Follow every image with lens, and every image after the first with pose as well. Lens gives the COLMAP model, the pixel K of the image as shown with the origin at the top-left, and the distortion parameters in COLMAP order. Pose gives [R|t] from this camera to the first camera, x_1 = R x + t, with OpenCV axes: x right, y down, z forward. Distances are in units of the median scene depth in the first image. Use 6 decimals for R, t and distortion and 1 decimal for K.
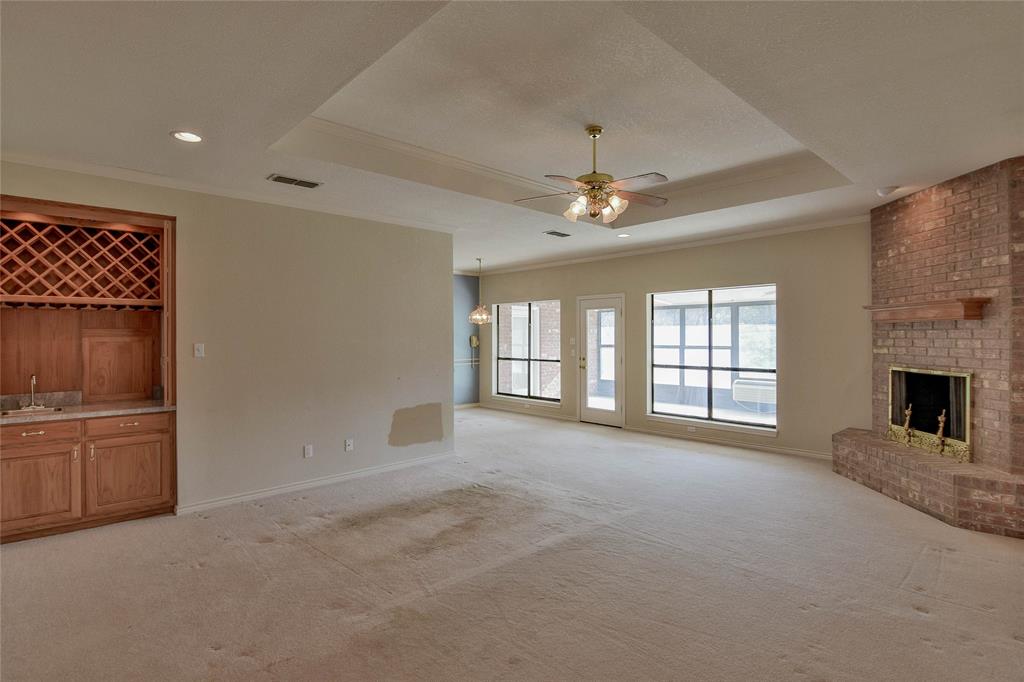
lens RADIAL K [[509.3, 0, 512.6], [0, 509.3, 334.8], [0, 0, 1]] dist [0.017212, -0.028245]
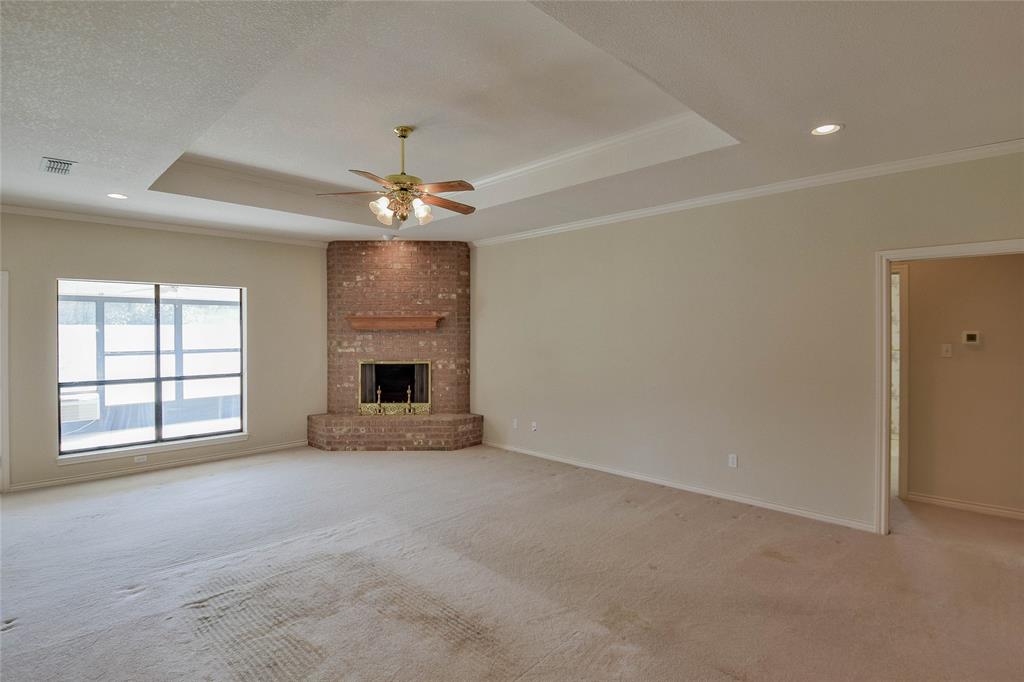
lens RADIAL K [[509.3, 0, 512.6], [0, 509.3, 334.8], [0, 0, 1]] dist [0.017212, -0.028245]
pose [[-0.044407, -0.000359, 0.999013, -0.745479], [-0.001645, 0.999999, 0.000286, -0.011131], [-0.999012, -0.001631, -0.044407, 0.759973]]
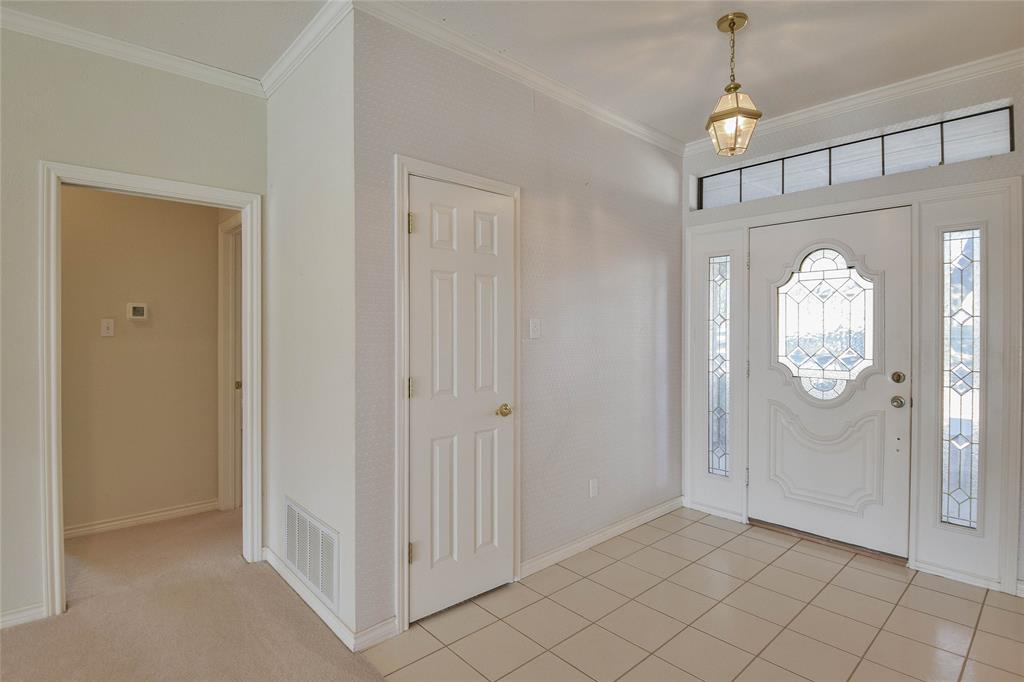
lens RADIAL K [[520.5, 0, 512.0], [0, 520.5, 337.5], [0, 0, 1]] dist [-0.002392, -0.001019]
pose [[-0.999956, 0.003239, 0.008771, -0.381699], [0.003349, 0.999915, 0.012577, 0.028006], [-0.008730, 0.012606, -0.999882, 0.633714]]
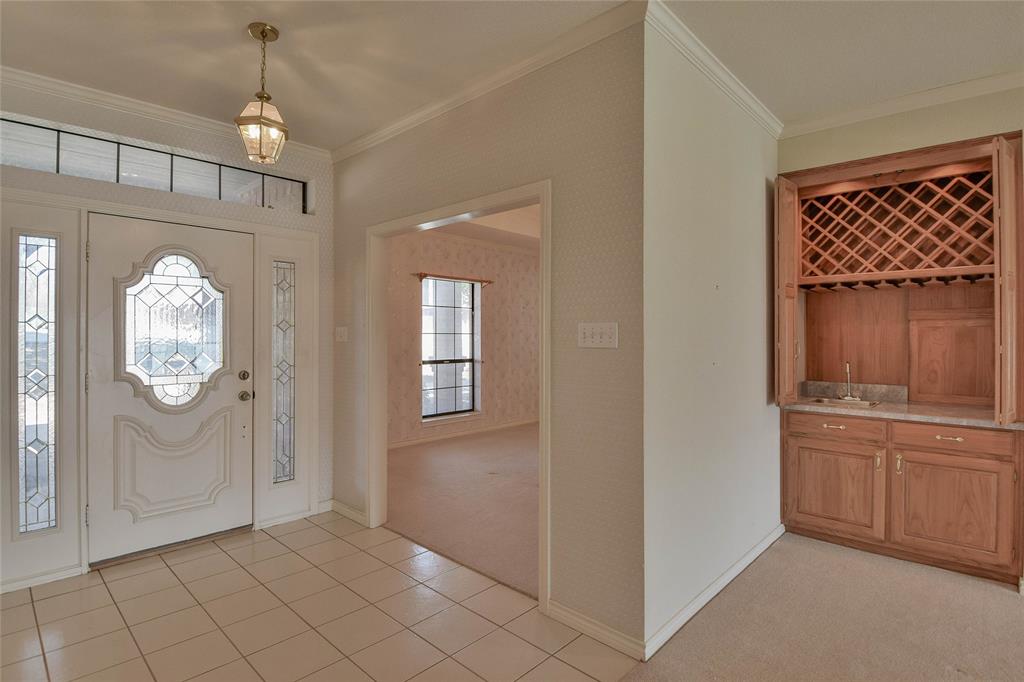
lens RADIAL K [[516.5, 0, 493.0], [0, 516.5, 334.3], [0, 0, 1]] dist [-0.029959, -0.000560]
pose [[0.048230, 0.000730, -0.998836, -0.067348], [0.000761, 0.999999, 0.000768, 0.026004], [0.998836, -0.000797, 0.048229, 0.300599]]
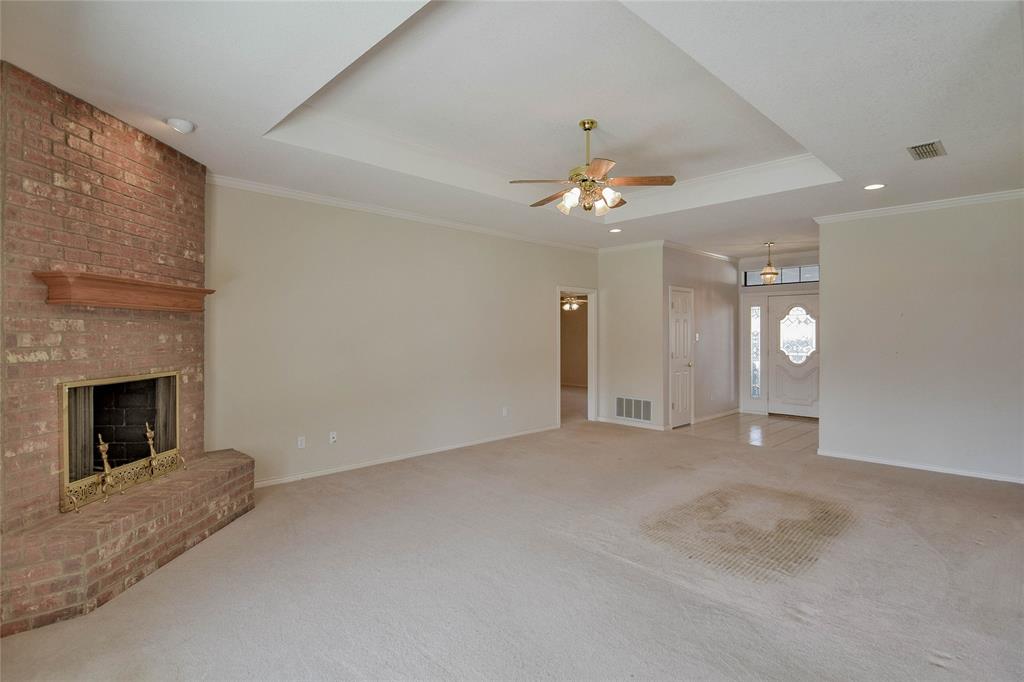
lens RADIAL K [[514.4, 0, 504.8], [0, 514.4, 334.1], [0, 0, 1]] dist [0.002162, -0.021835]
pose [[-0.999961, 0.005101, -0.007195, 0.301976], [0.005117, 0.999984, -0.002213, 0.014736], [0.007184, -0.002250, -0.999972, 1.822978]]
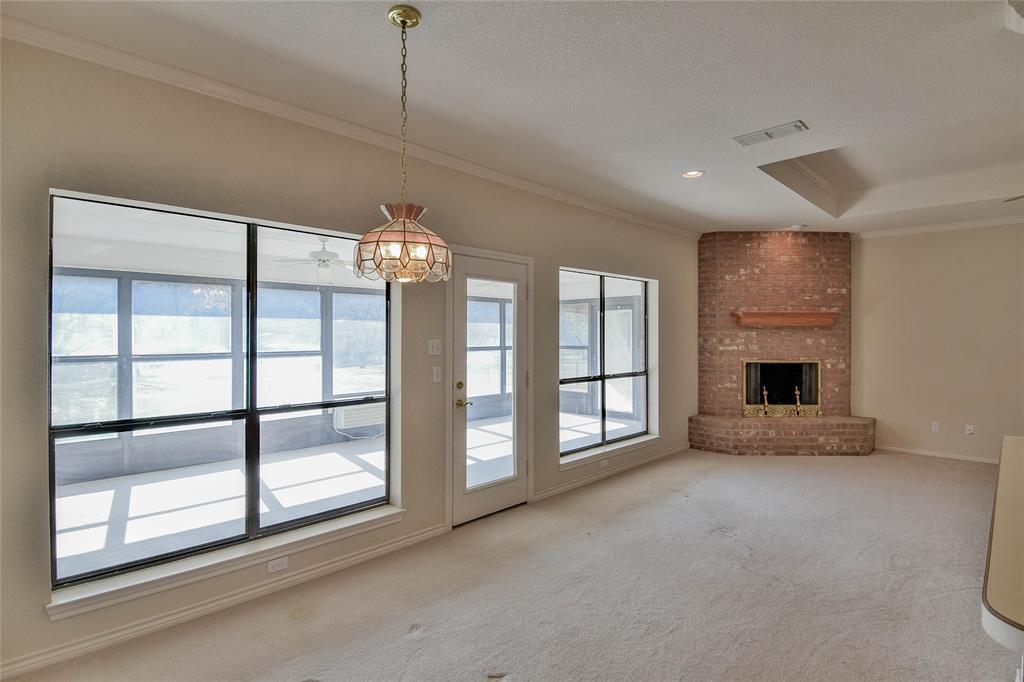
lens RADIAL K [[509.3, 0, 512.6], [0, 509.3, 334.8], [0, 0, 1]] dist [0.017212, -0.028245]
pose [[-0.039256, 0.005454, 0.999214, -0.602000], [-0.005780, 0.999967, -0.005685, 0.011704], [-0.999212, -0.005999, -0.039223, 1.901213]]
